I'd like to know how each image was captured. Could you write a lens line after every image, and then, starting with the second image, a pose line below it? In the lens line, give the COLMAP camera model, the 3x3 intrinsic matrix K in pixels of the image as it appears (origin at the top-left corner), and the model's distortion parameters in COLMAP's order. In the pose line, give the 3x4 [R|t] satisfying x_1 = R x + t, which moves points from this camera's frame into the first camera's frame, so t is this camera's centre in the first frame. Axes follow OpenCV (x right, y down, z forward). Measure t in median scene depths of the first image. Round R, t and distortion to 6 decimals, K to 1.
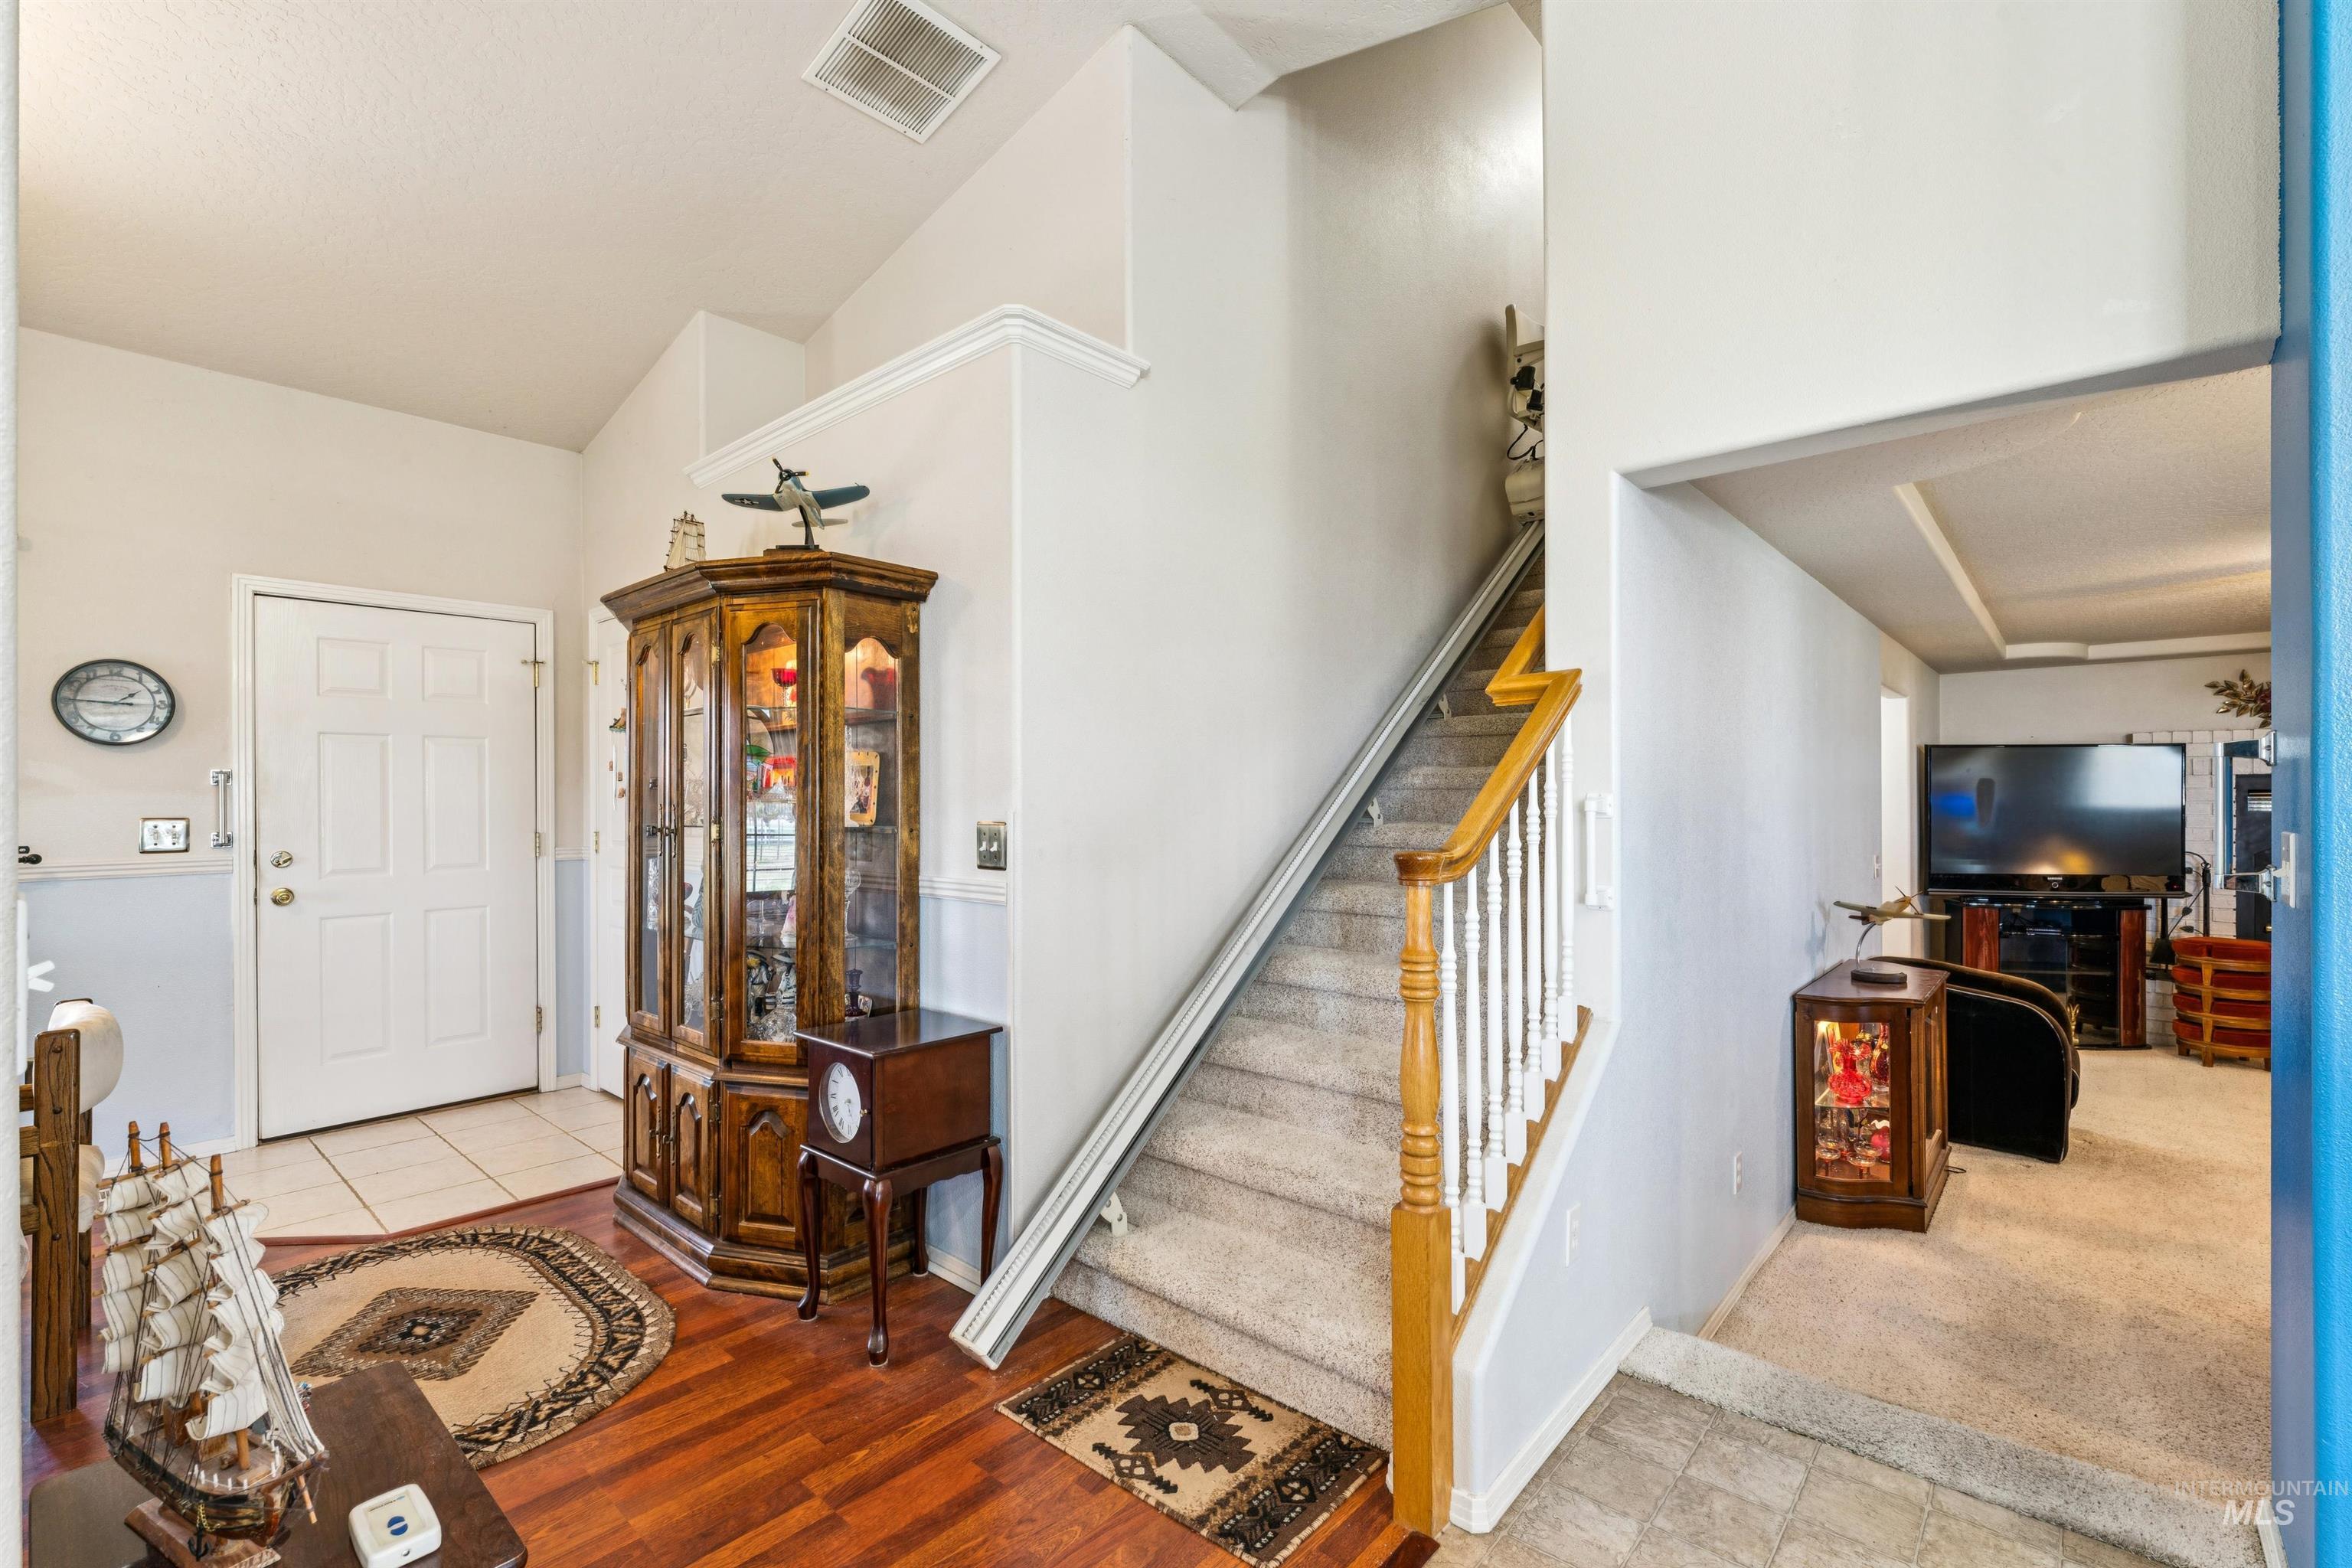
lens RADIAL K [[1024.2, 0, 1188.4], [0, 1024.2, 795.8], [0, 0, 1]] dist [-0.002505, -0.000650]
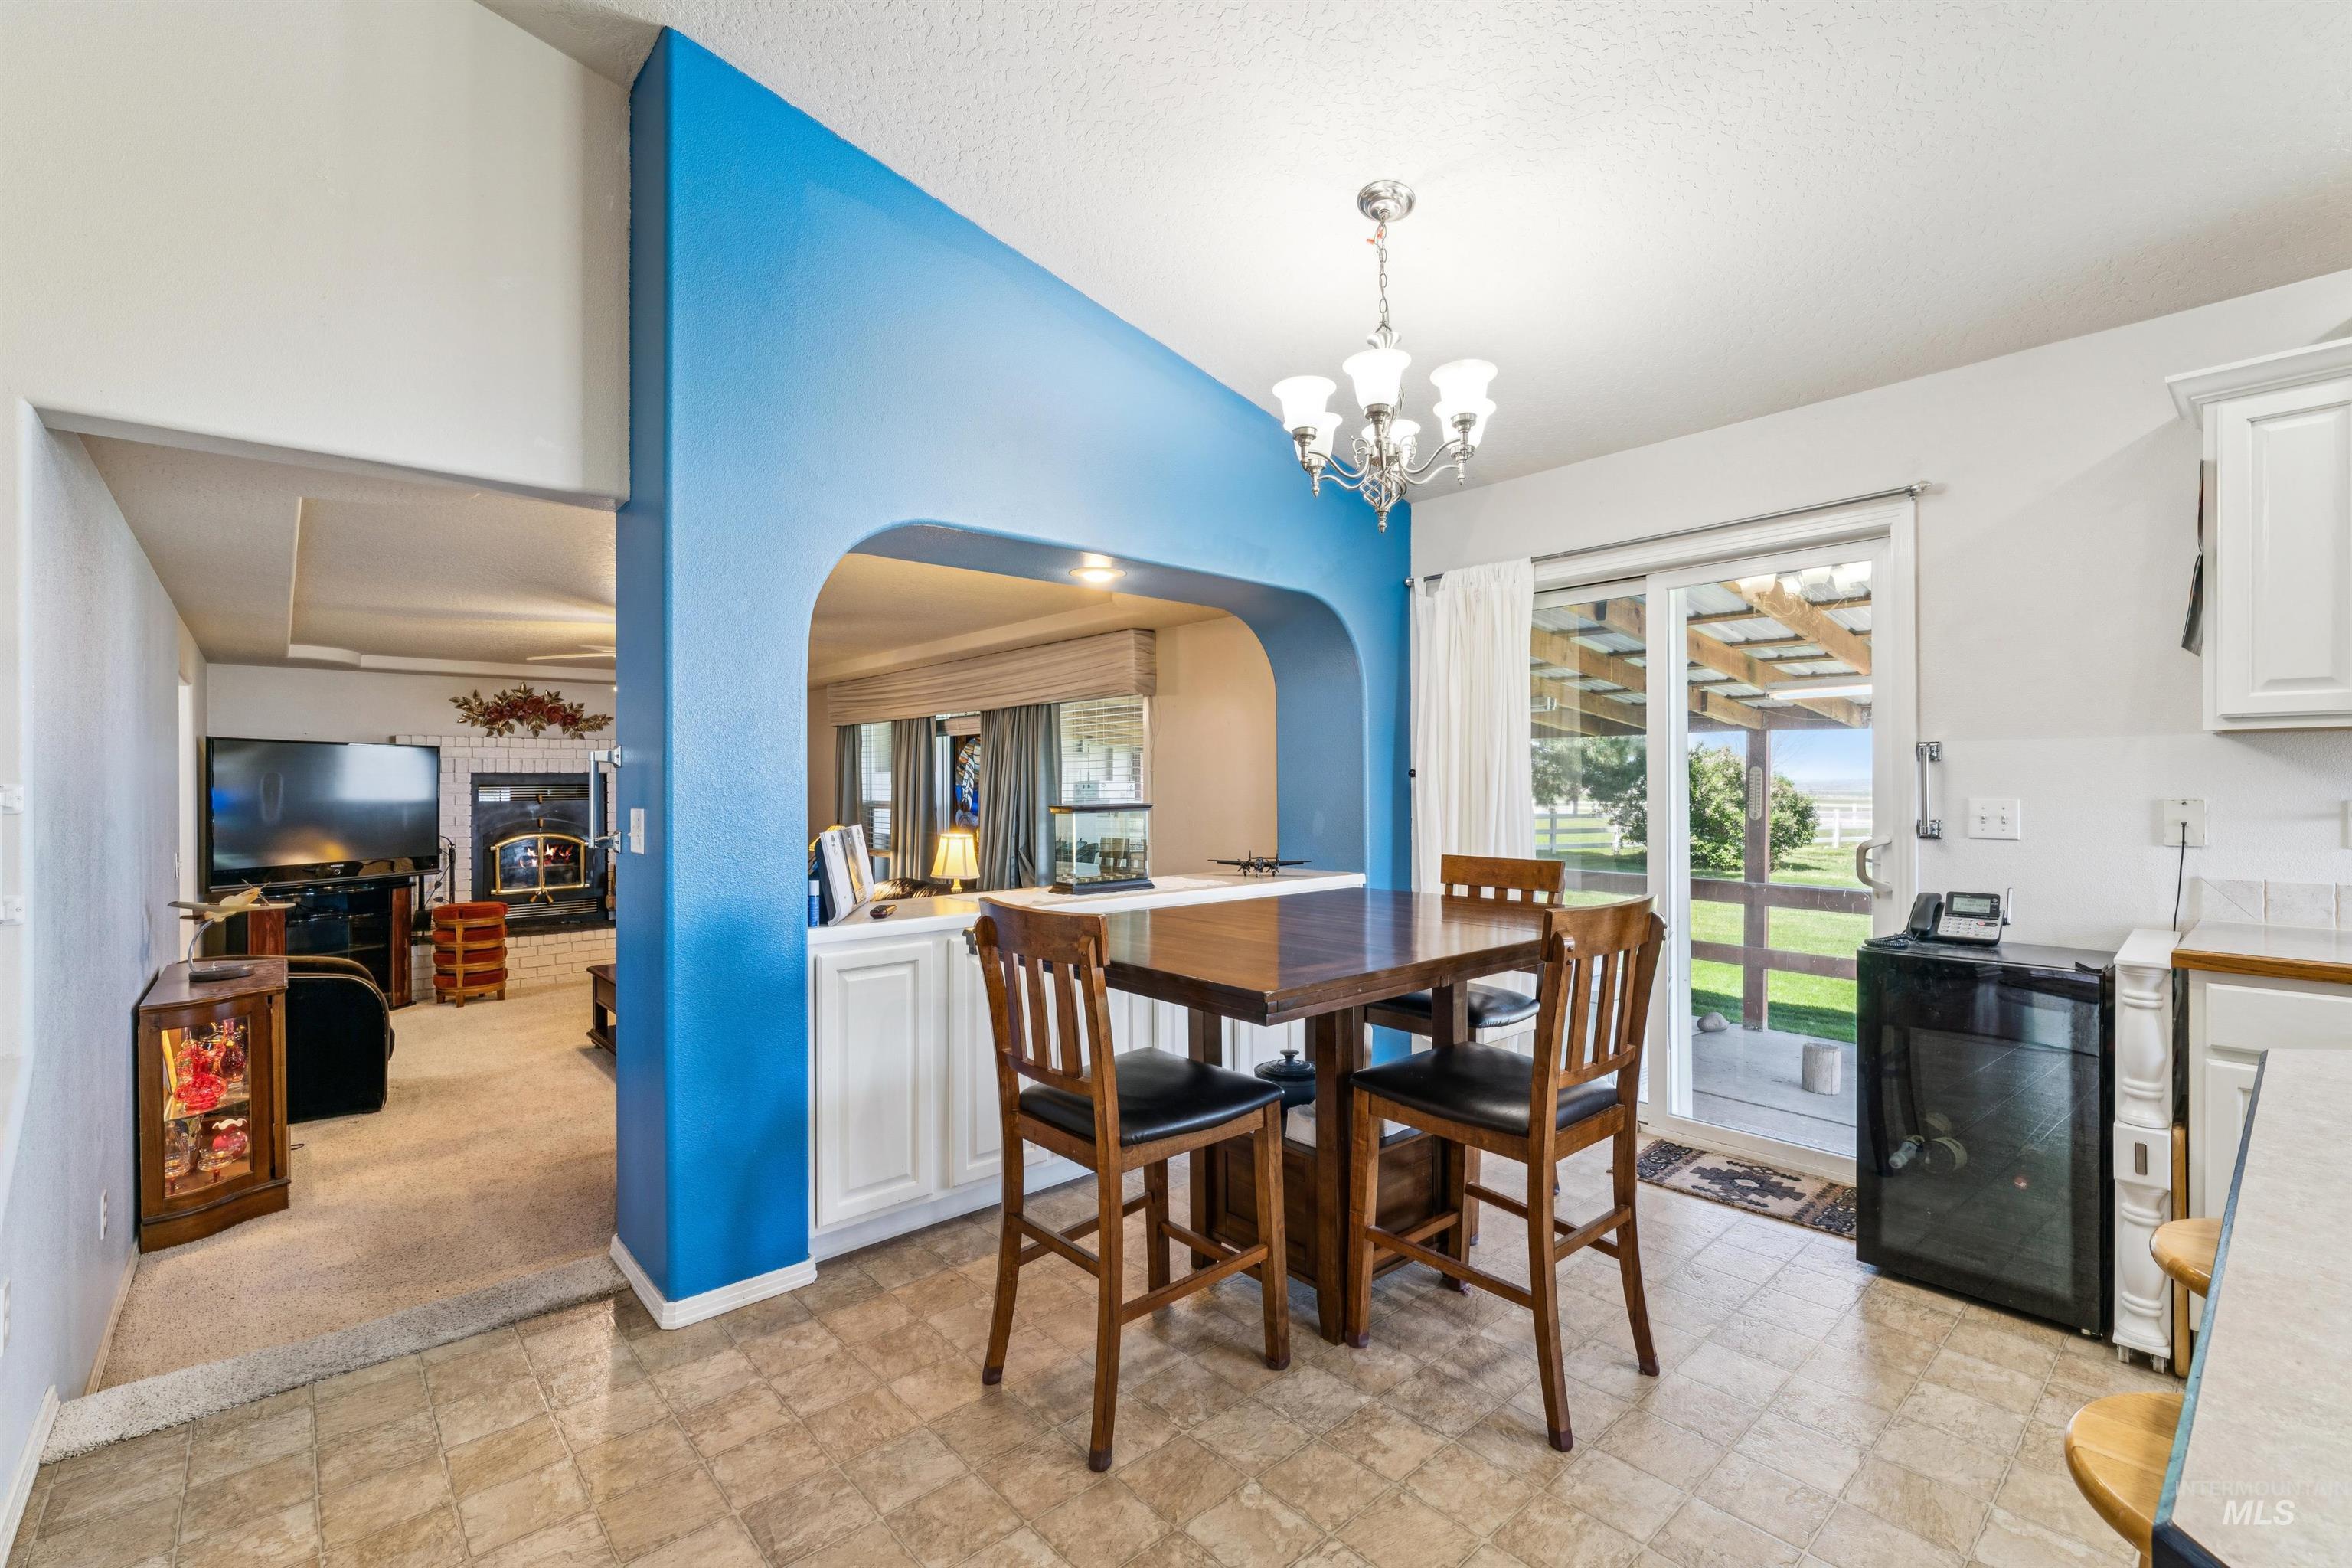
lens RADIAL K [[1024.2, 0, 1171.1], [0, 1024.2, 785.2], [0, 0, 1]] dist [-0.002505, -0.000650]
pose [[0.126216, 0.003638, 0.991996, -0.168806], [0.000950, 0.999992, -0.003788, 0.000940], [-0.992002, 0.001421, 0.126211, -0.021322]]
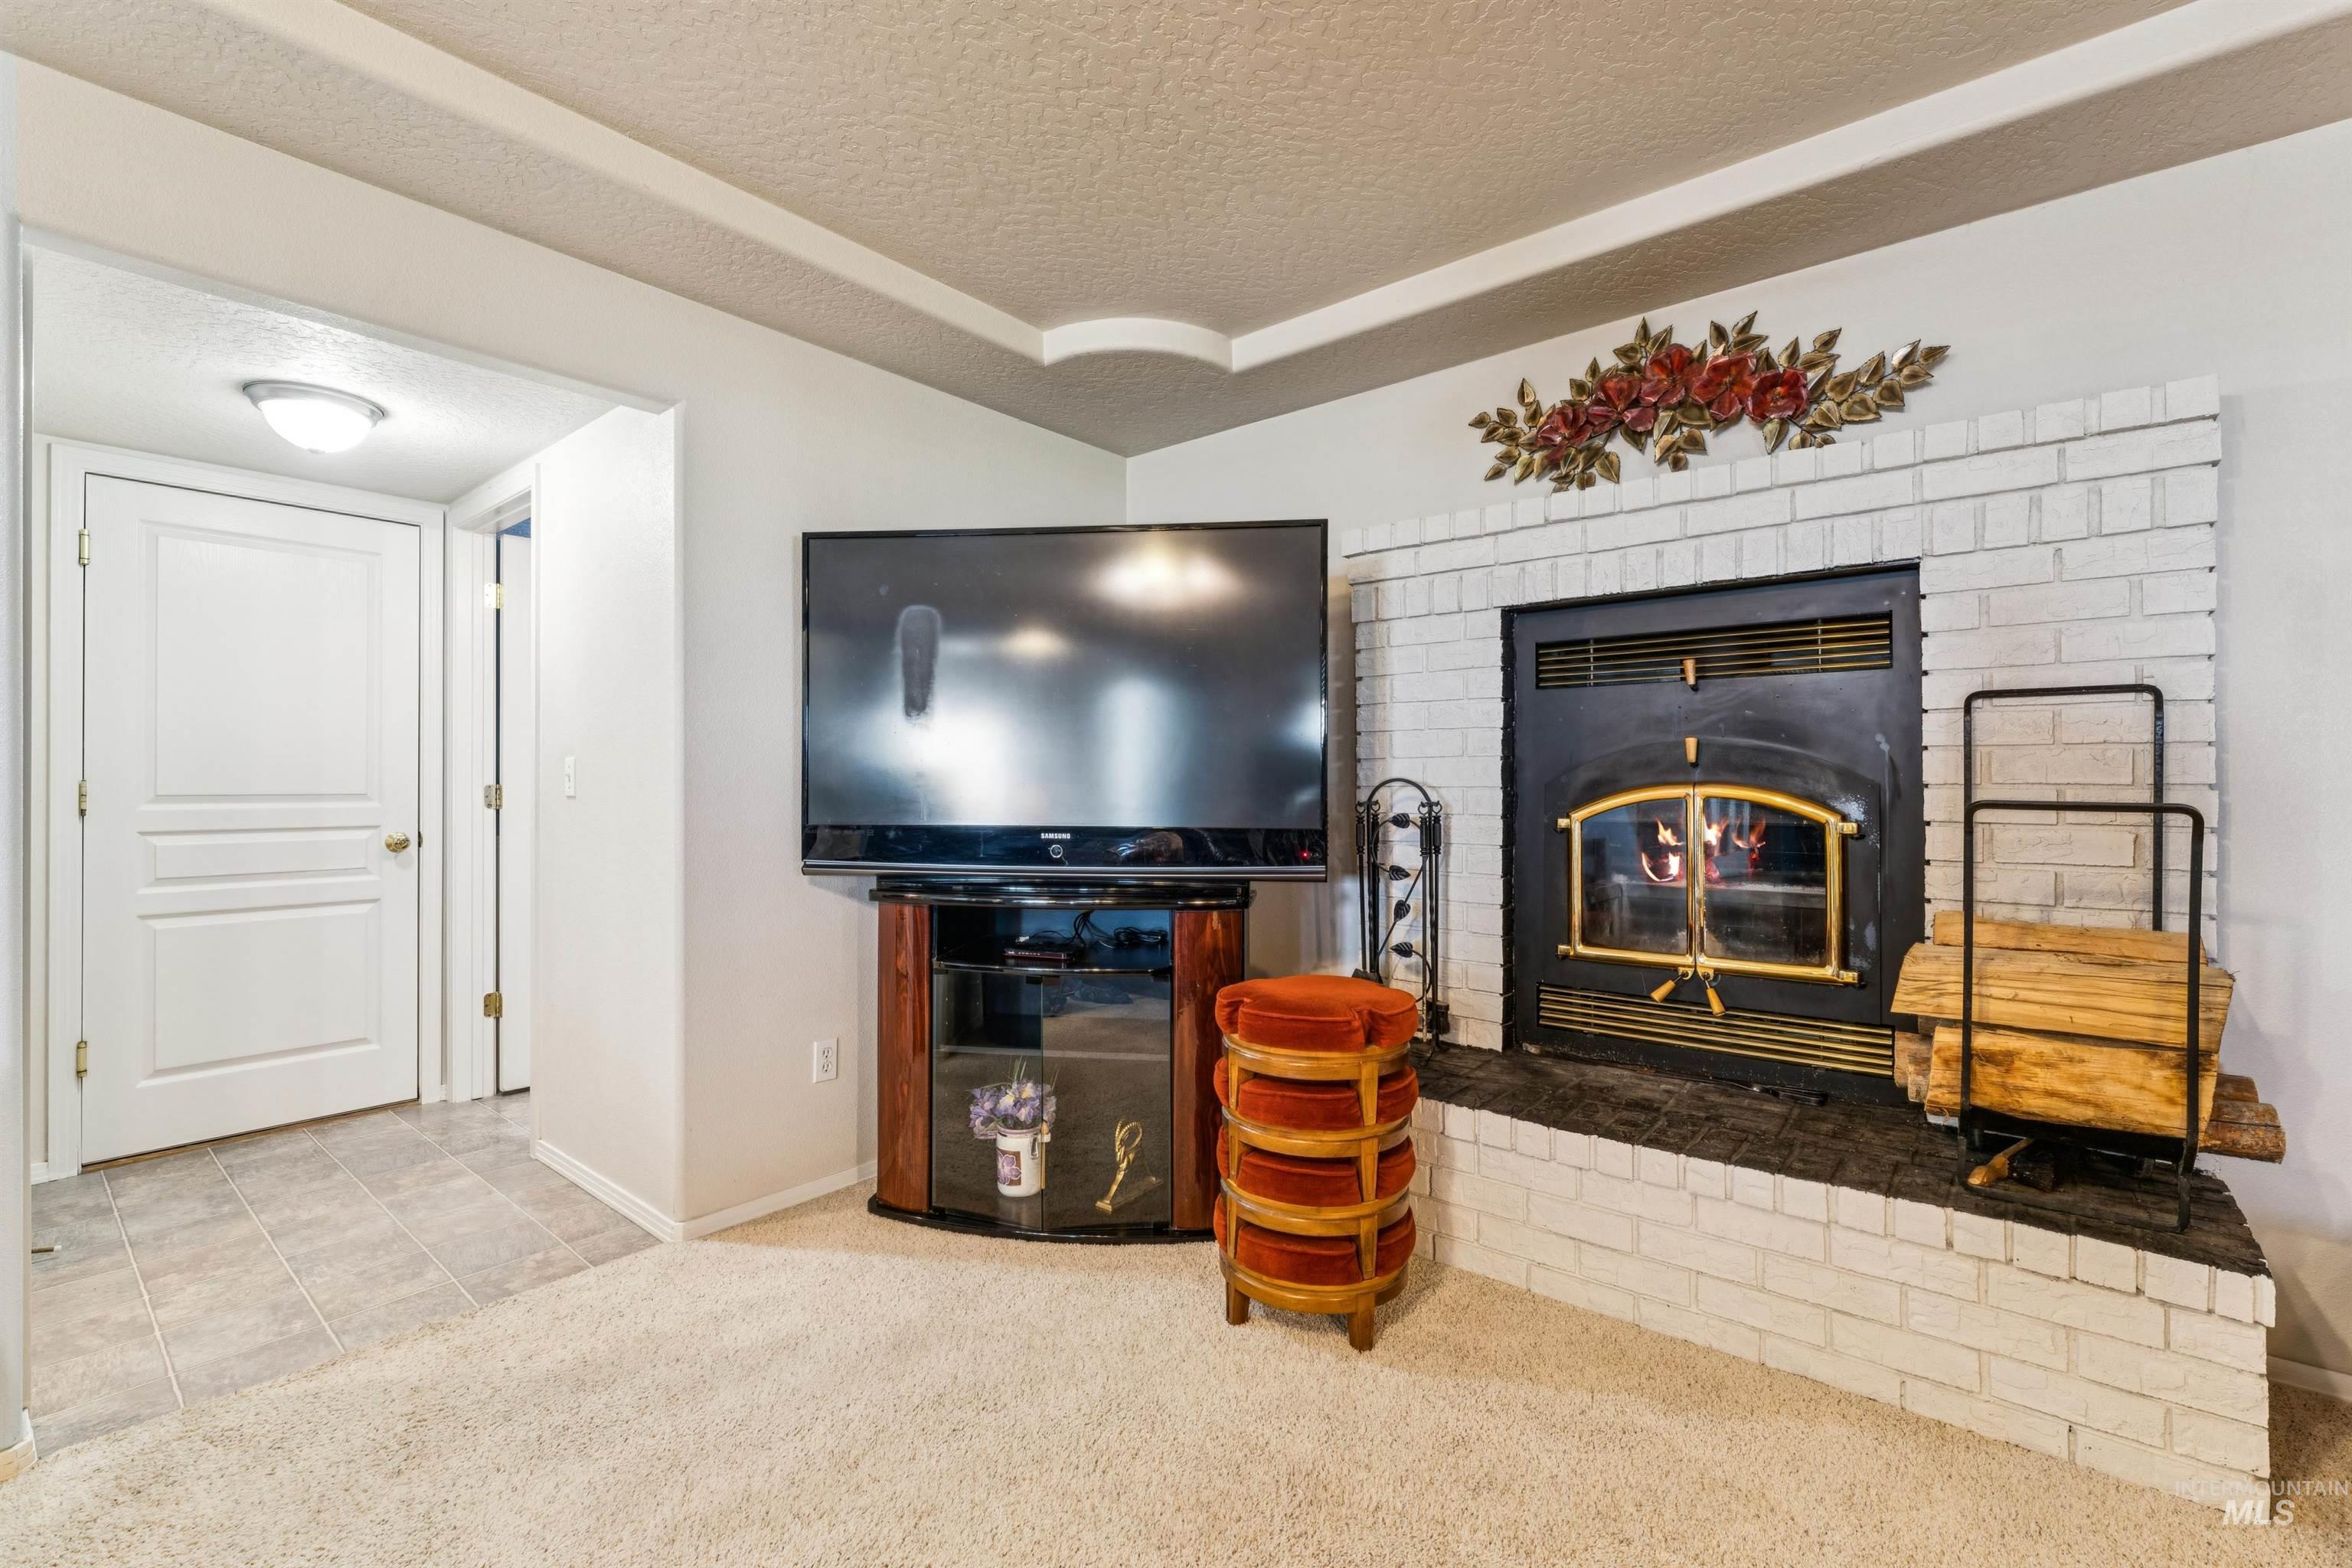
lens RADIAL K [[1024.2, 0, 1166.4], [0, 1024.2, 766.7], [0, 0, 1]] dist [-0.002505, -0.000650]
pose [[0.999235, 0.003432, 0.038945, 1.259781], [-0.003007, 0.999935, -0.010954, 0.080813], [-0.038980, 0.010828, 0.999181, 0.810916]]
